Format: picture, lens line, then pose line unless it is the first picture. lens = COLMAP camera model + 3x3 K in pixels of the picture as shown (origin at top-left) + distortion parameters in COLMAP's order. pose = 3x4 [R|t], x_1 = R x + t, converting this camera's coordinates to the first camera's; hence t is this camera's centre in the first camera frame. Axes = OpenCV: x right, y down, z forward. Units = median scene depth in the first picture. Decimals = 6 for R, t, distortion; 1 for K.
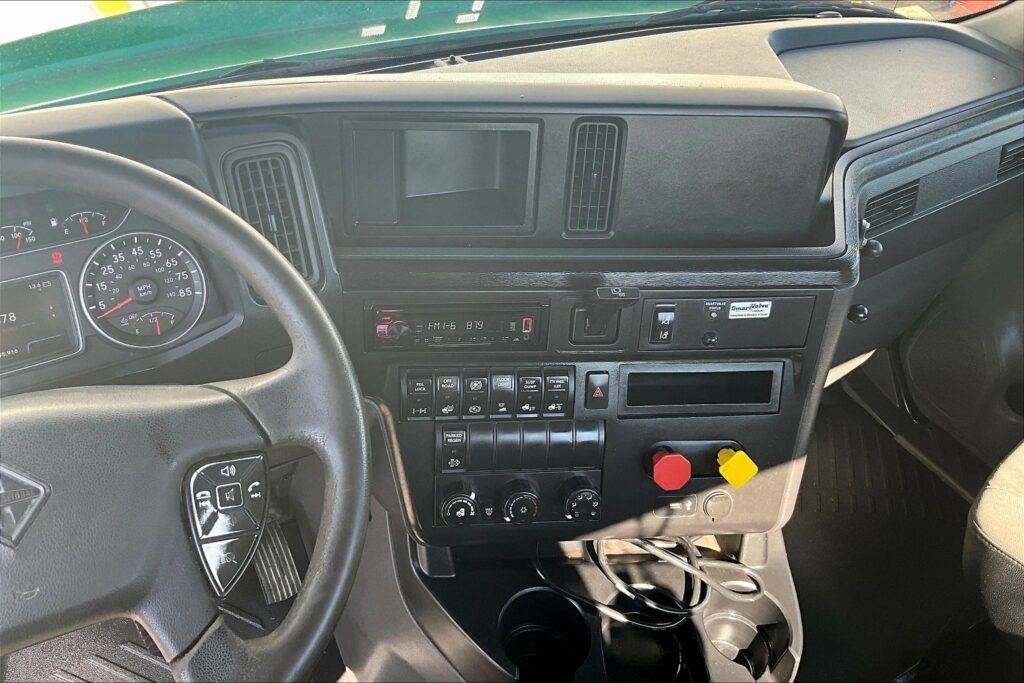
lens RADIAL K [[839.5, 0, 506.7], [0, 839.5, 345.6], [0, 0, 1]] dist [0.071397, -0.132160]
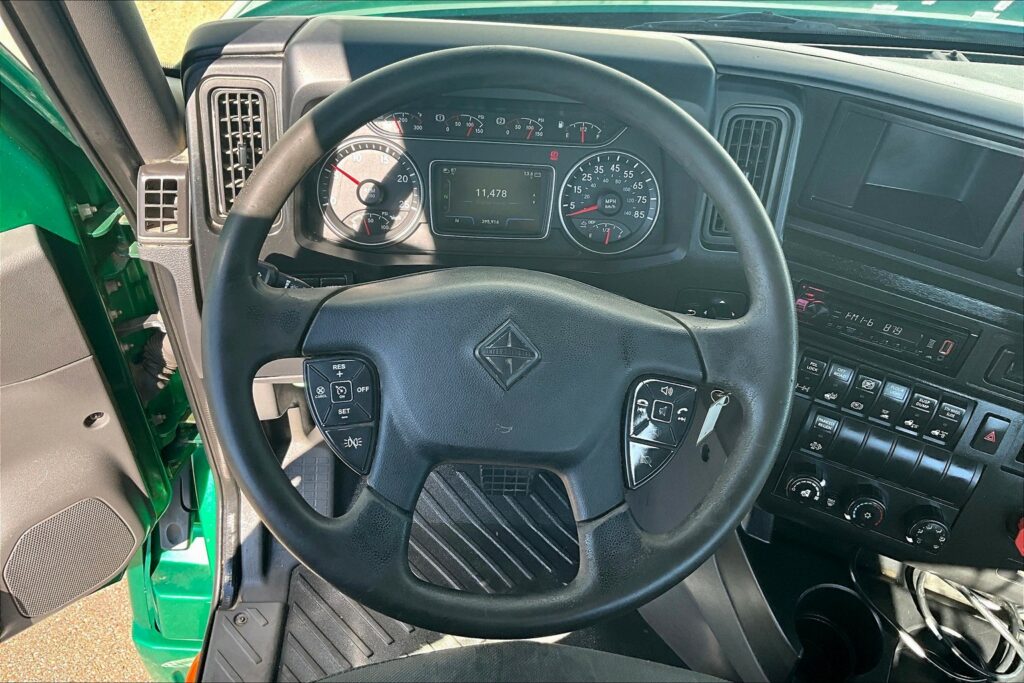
lens RADIAL K [[839.5, 0, 506.7], [0, 839.5, 345.6], [0, 0, 1]] dist [0.071397, -0.132160]
pose [[0.885356, 0.348707, -0.307487, -0.124171], [-0.319977, 0.936855, 0.141126, -0.001482], [0.337282, -0.026558, 0.941029, -0.104809]]
